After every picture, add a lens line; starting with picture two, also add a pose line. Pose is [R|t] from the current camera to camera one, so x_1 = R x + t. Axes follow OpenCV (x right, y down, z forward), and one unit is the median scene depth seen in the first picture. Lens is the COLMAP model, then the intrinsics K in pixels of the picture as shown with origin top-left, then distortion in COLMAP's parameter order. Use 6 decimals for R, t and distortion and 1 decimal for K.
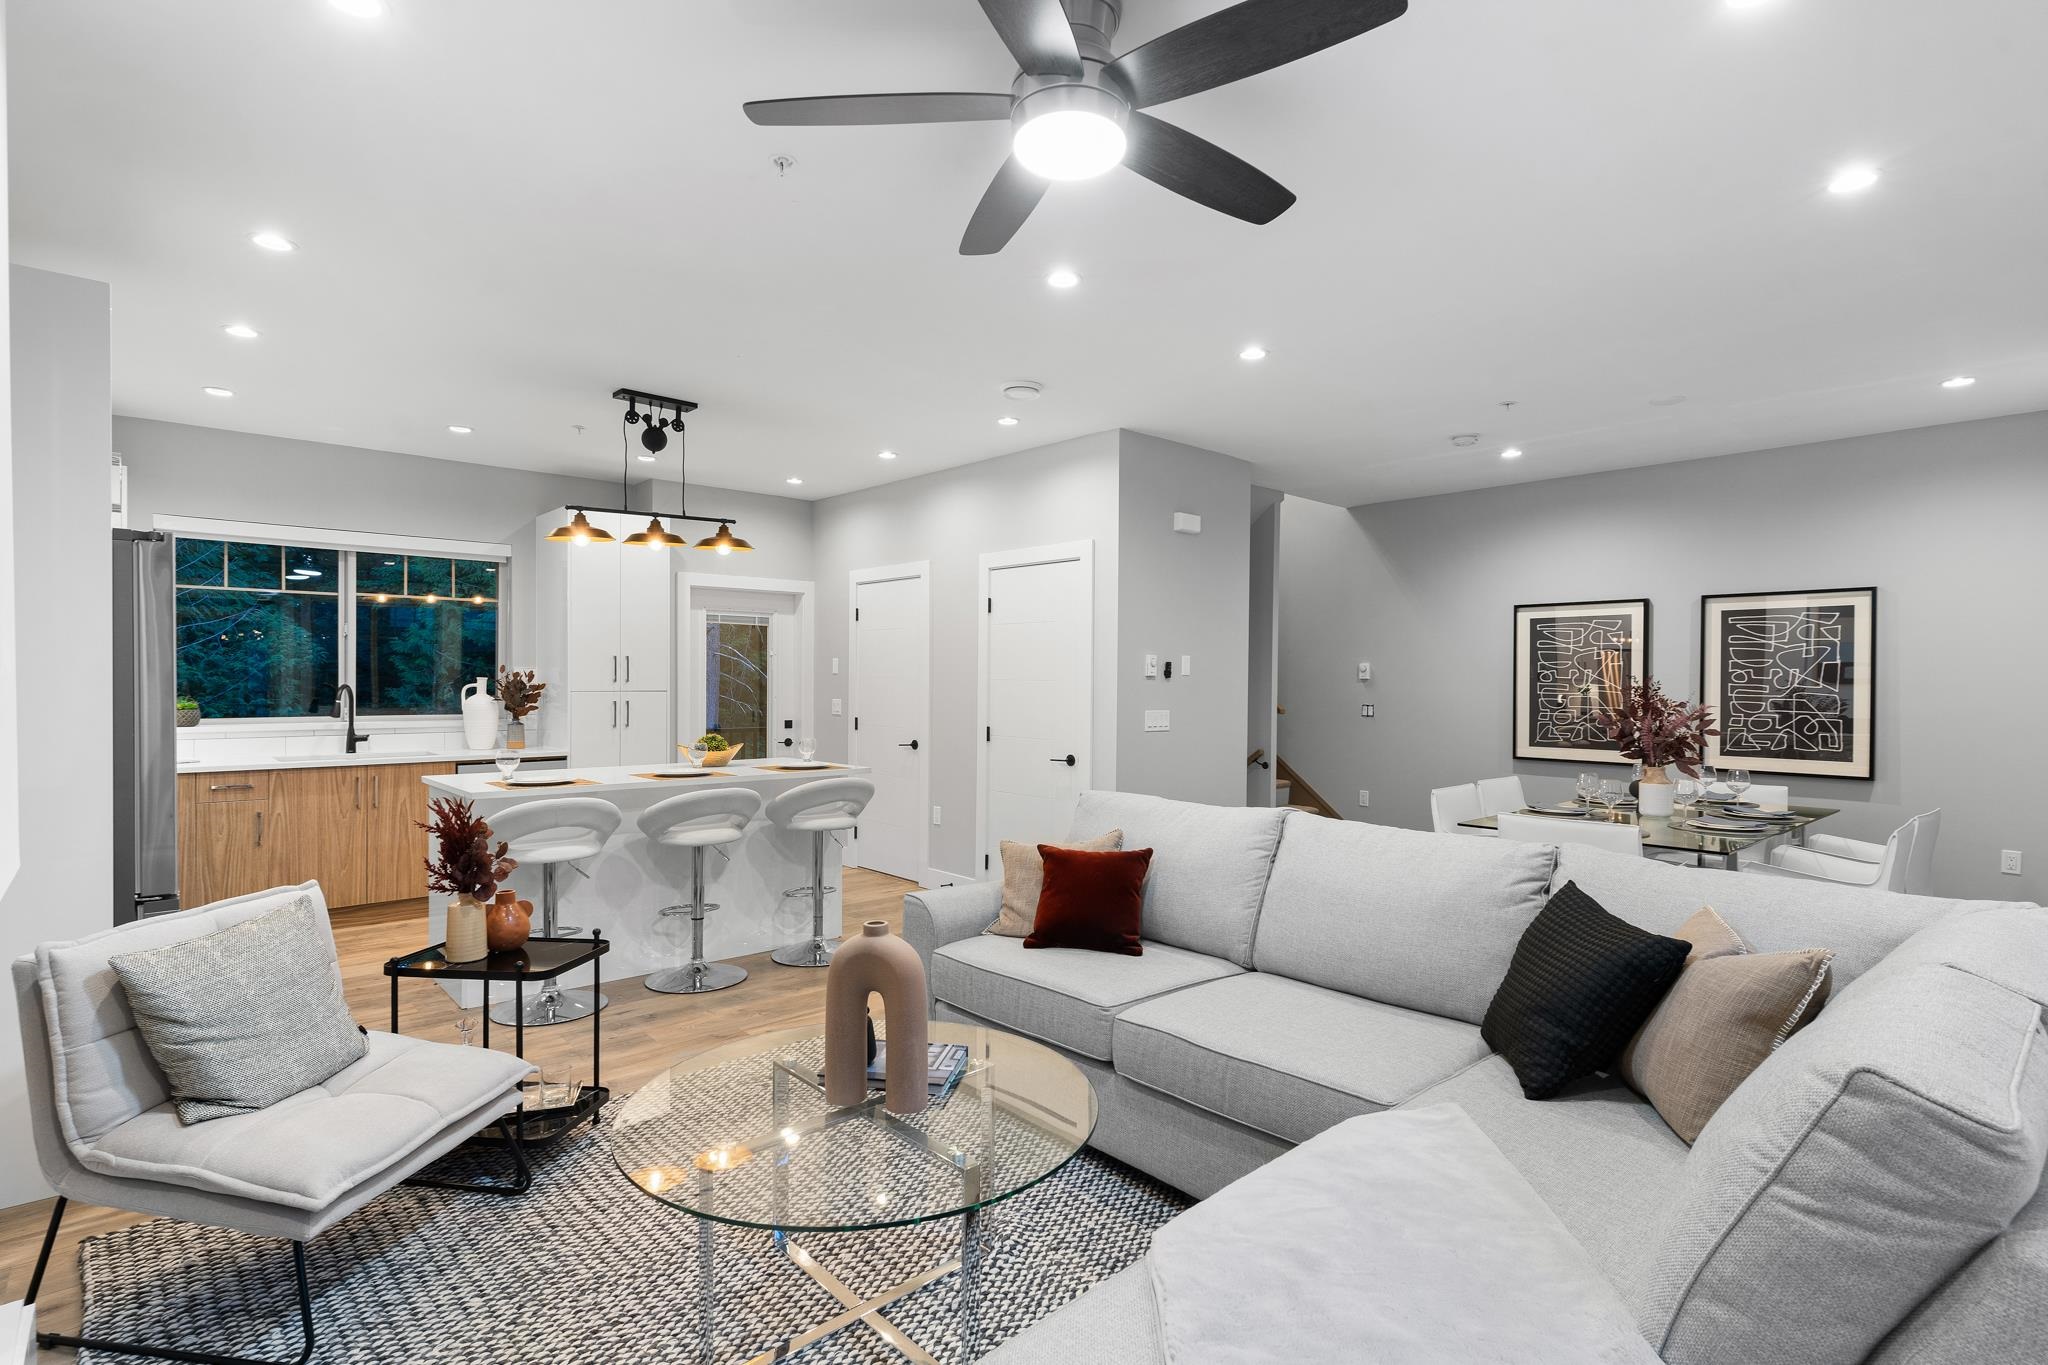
lens RADIAL K [[980.5, 0, 1006.5], [0, 980.5, 689.4], [0, 0, 1]] dist [0.003601, -0.001127]
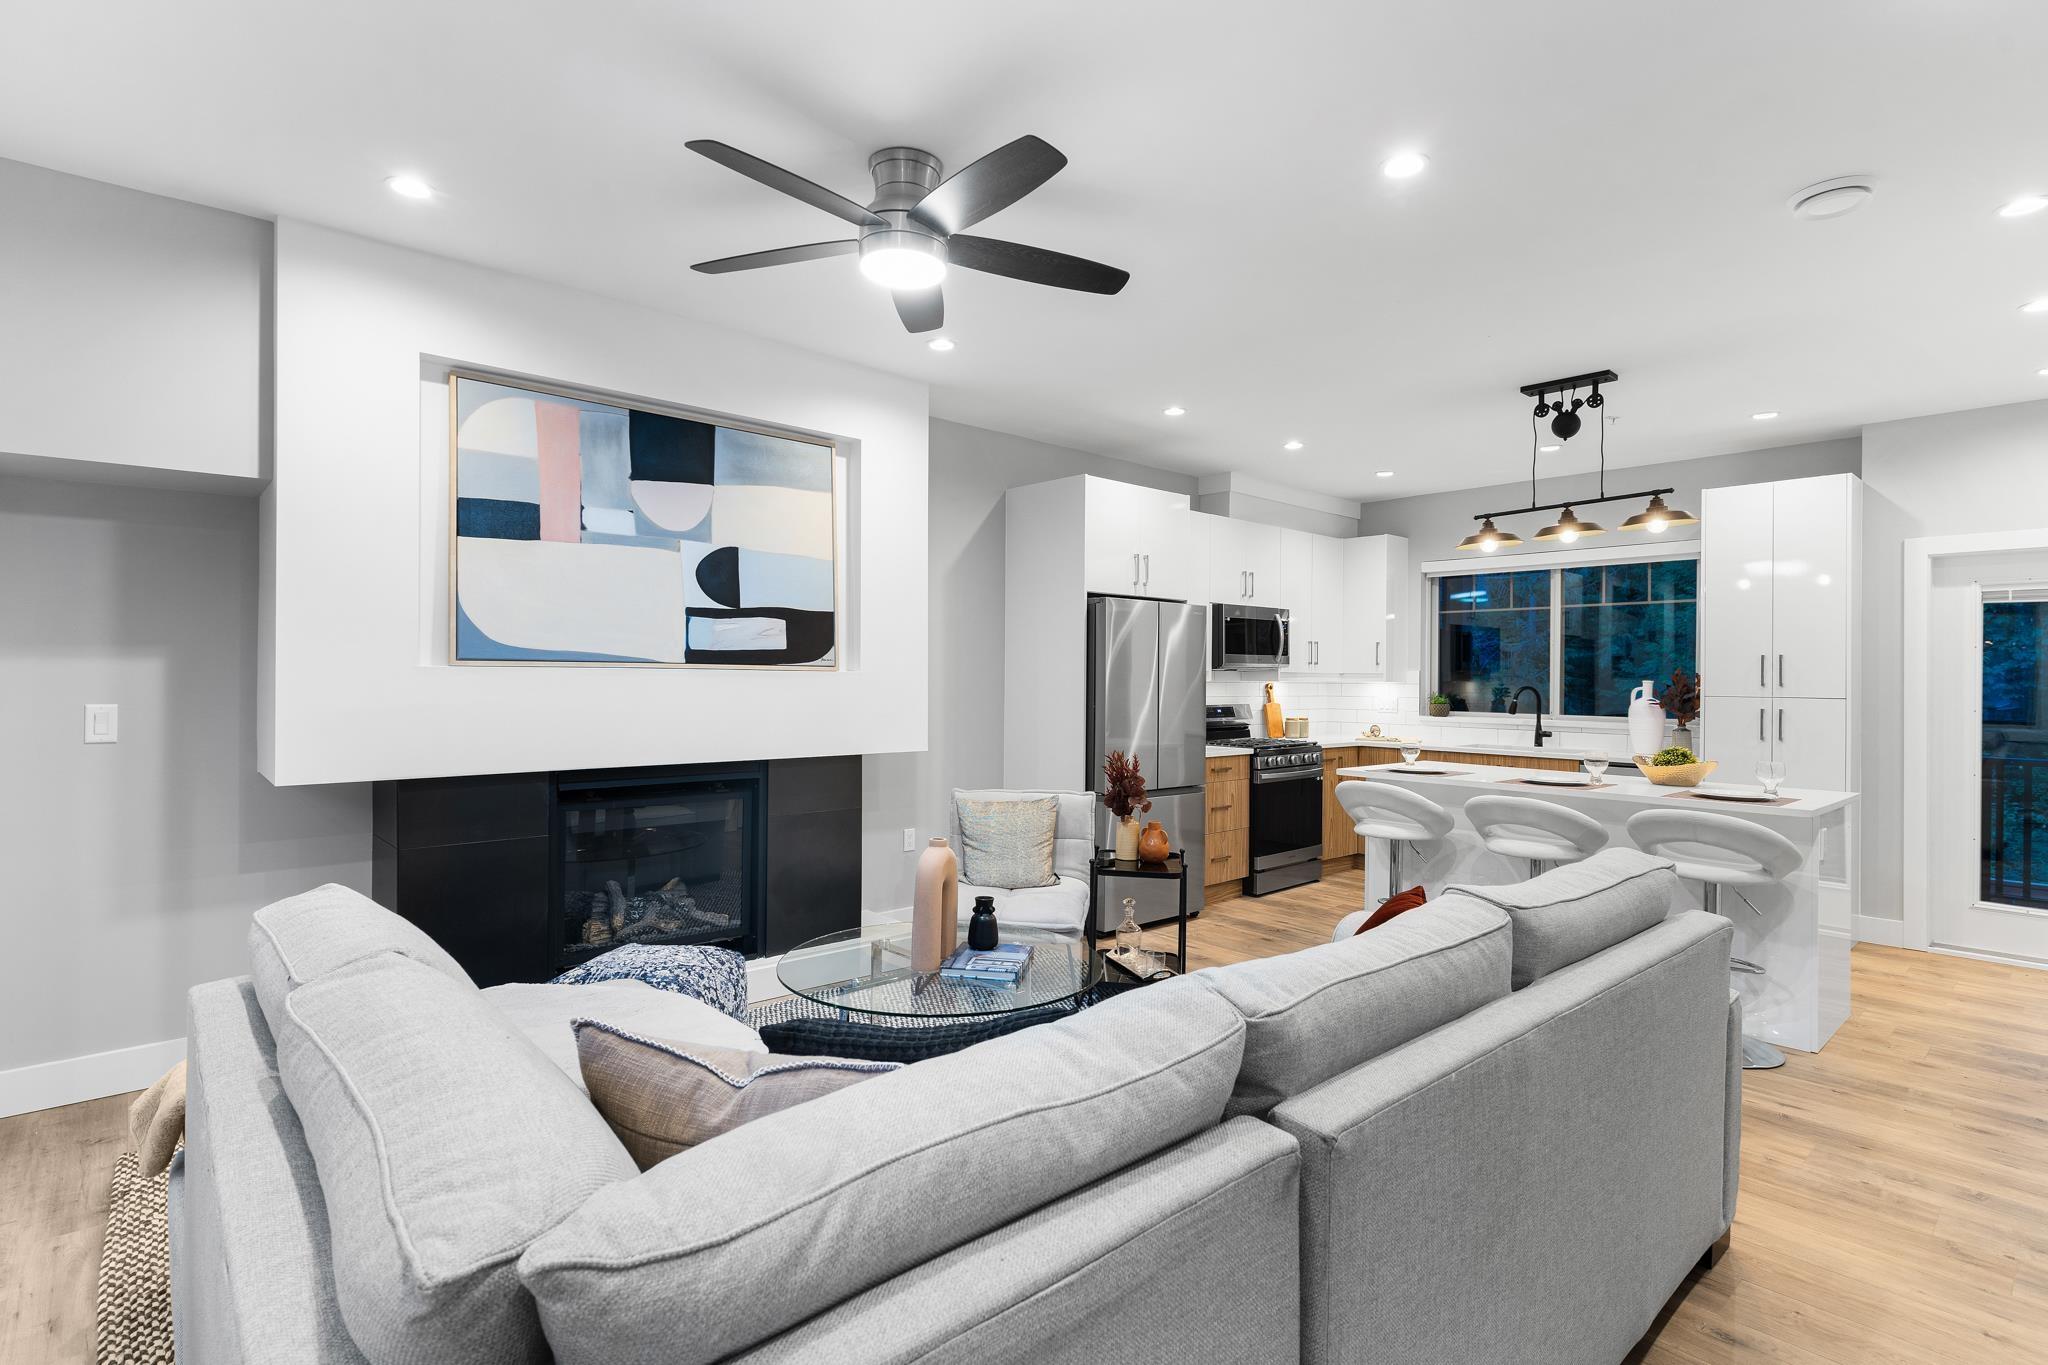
lens RADIAL K [[980.5, 0, 1030.4], [0, 980.5, 678.5], [0, 0, 1]] dist [0.003601, -0.001127]
pose [[0.009077, -0.003509, -0.999953, 0.488141], [-0.020854, 0.999776, -0.003697, 0.002379], [0.999741, 0.020887, 0.009002, 0.405793]]
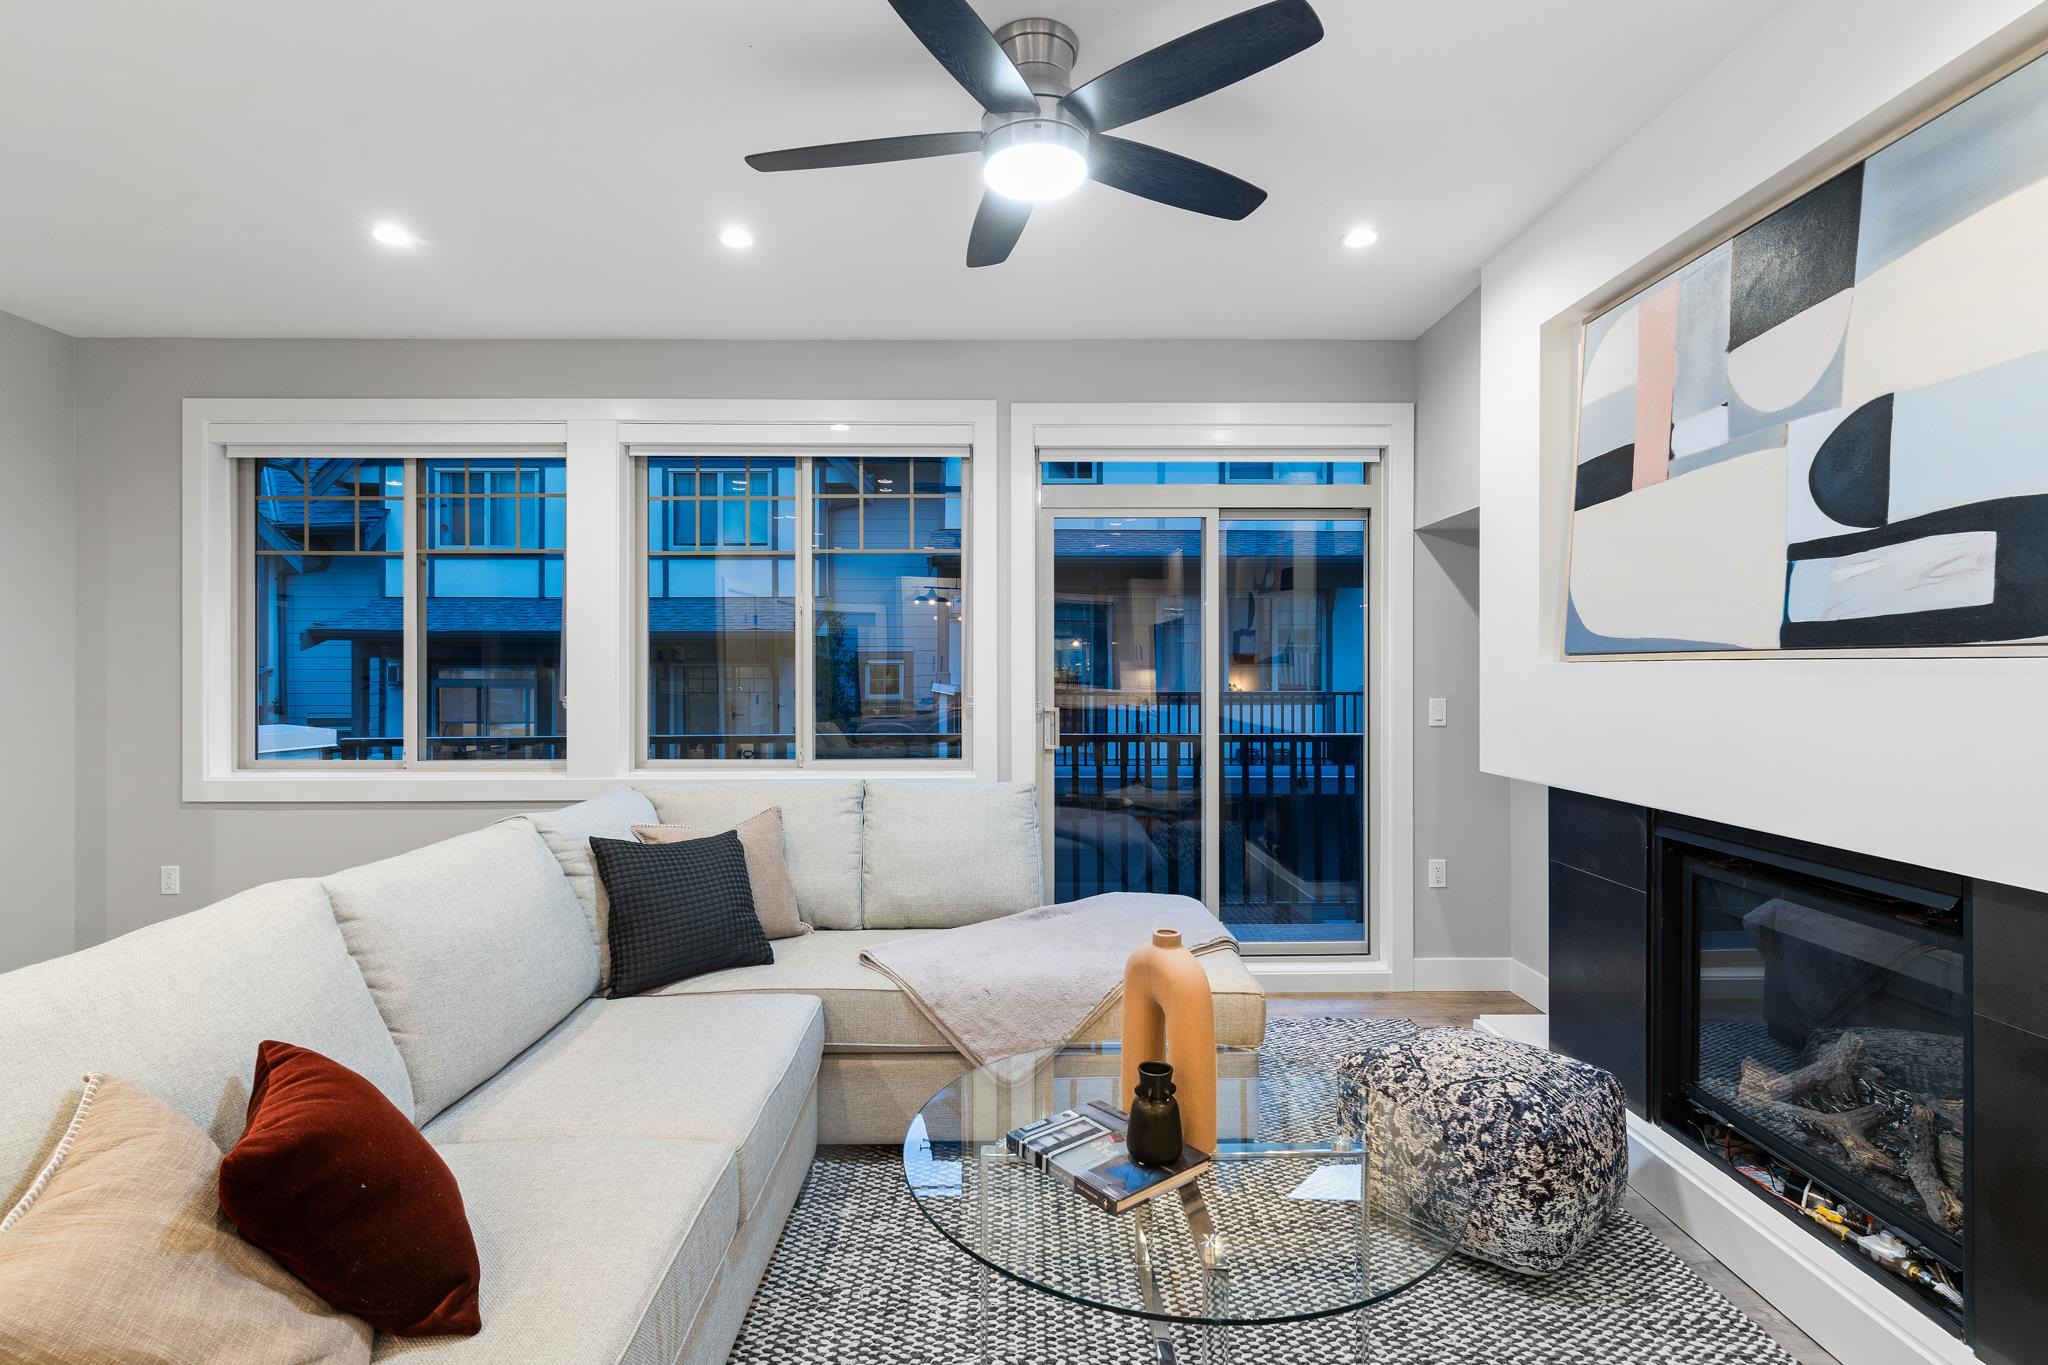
lens RADIAL K [[980.5, 0, 1019.0], [0, 980.5, 670.3], [0, 0, 1]] dist [0.003601, -0.001127]
pose [[-0.752698, -0.006232, 0.658336, -0.221526], [0.001872, 0.999931, 0.011605, -0.002550], [-0.658363, 0.009967, -0.752634, 0.638991]]
